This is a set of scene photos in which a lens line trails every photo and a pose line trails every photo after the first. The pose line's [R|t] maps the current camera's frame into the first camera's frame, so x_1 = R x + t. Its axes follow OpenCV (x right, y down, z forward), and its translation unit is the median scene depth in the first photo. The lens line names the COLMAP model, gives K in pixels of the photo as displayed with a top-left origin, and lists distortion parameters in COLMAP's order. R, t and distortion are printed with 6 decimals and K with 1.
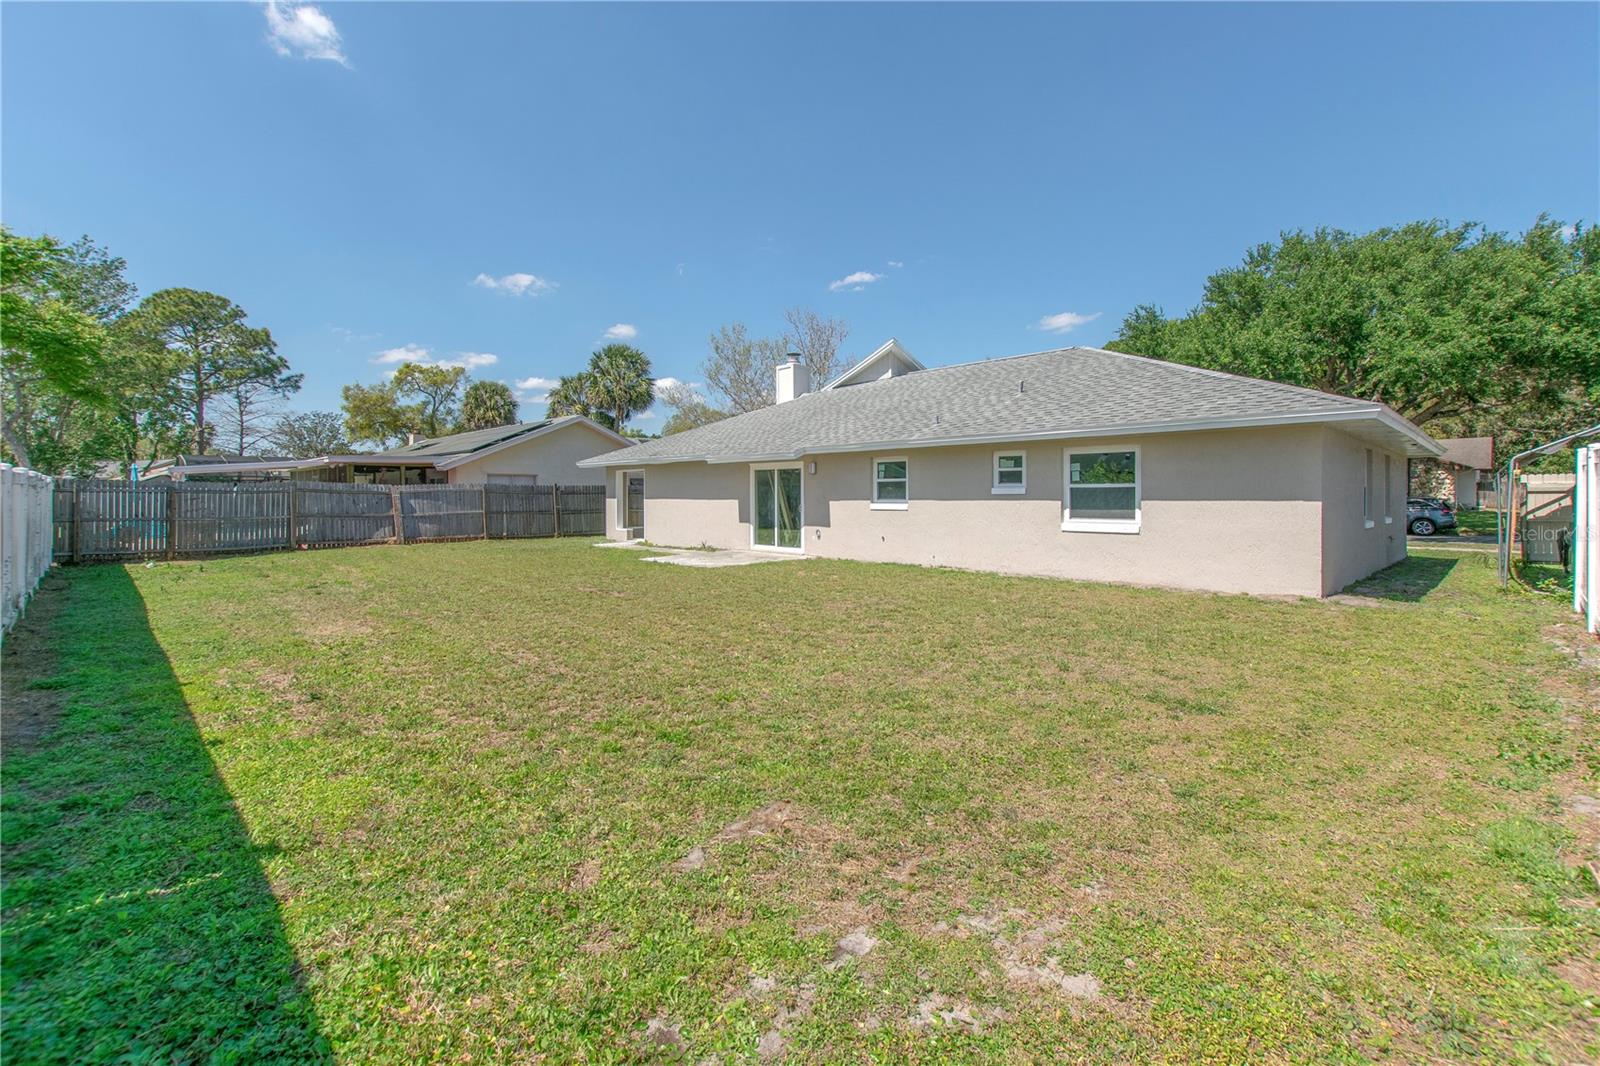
lens RADIAL K [[779.2, 0, 802.7], [0, 779.2, 509.6], [0, 0, 1]] dist [0.047457, -0.000010]
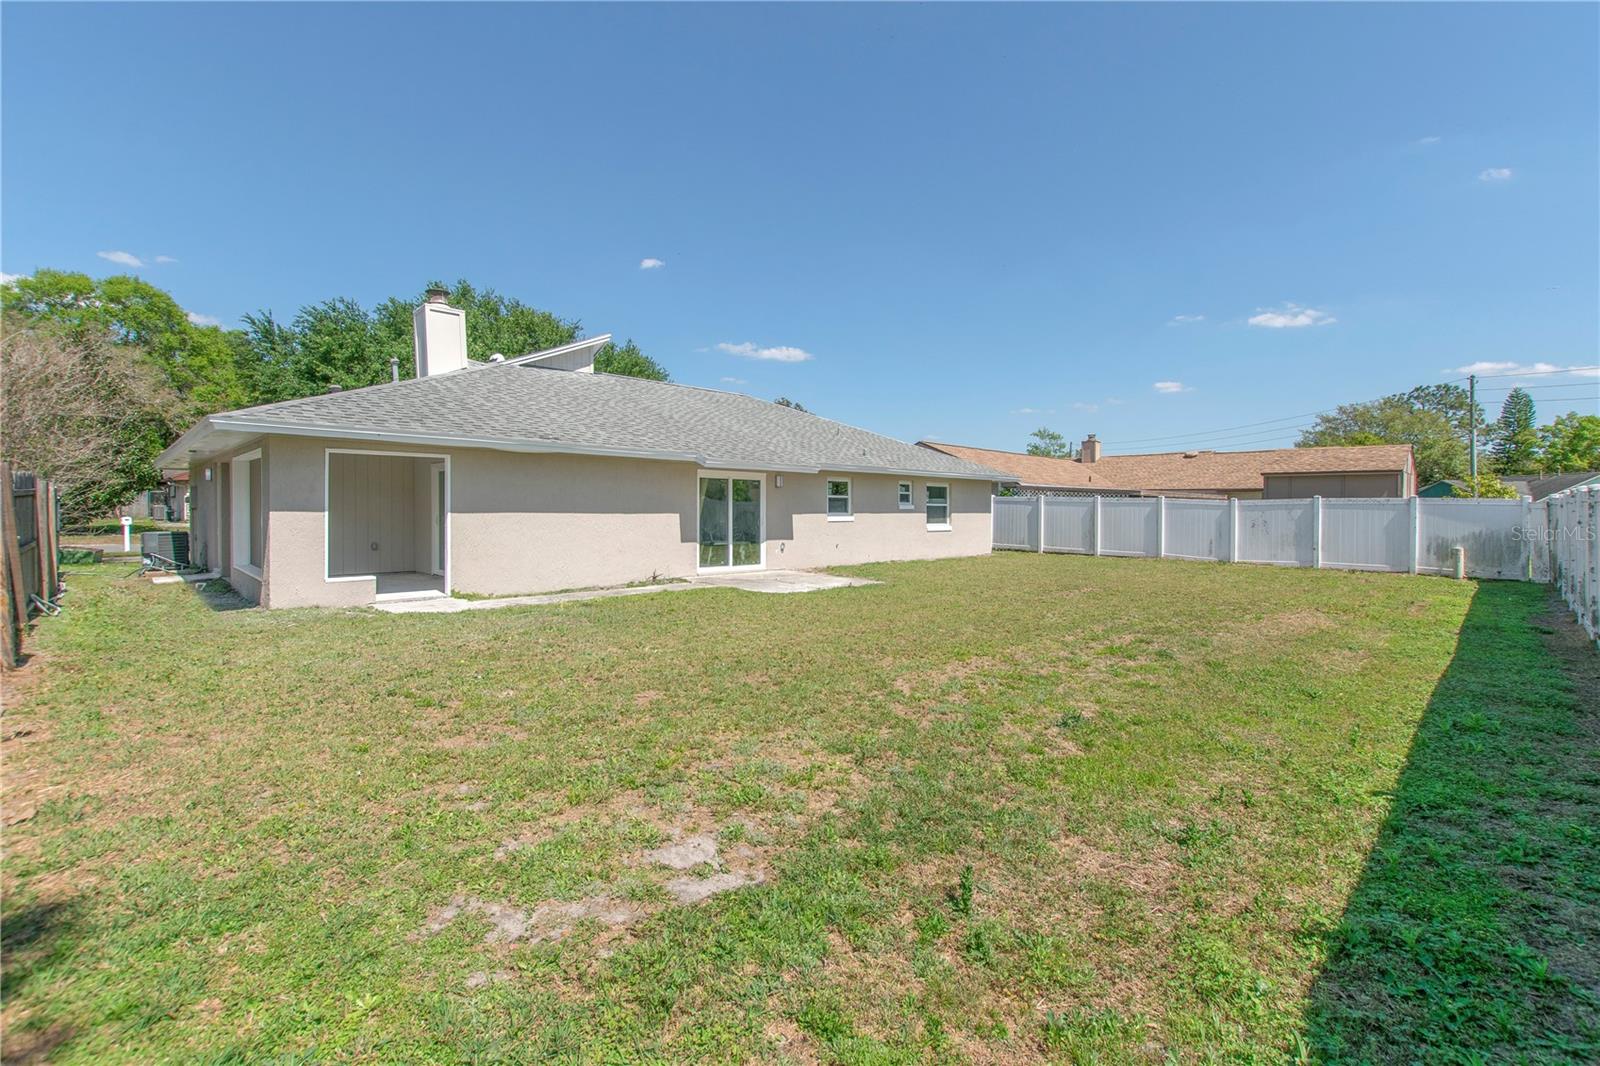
lens RADIAL K [[779.2, 0, 802.7], [0, 779.2, 509.6], [0, 0, 1]] dist [0.047457, -0.000010]
pose [[-0.082648, -0.000410, 0.996579, -0.956486], [0.010600, 0.999943, 0.001291, -0.017739], [-0.996522, 0.010670, -0.082639, 1.022963]]
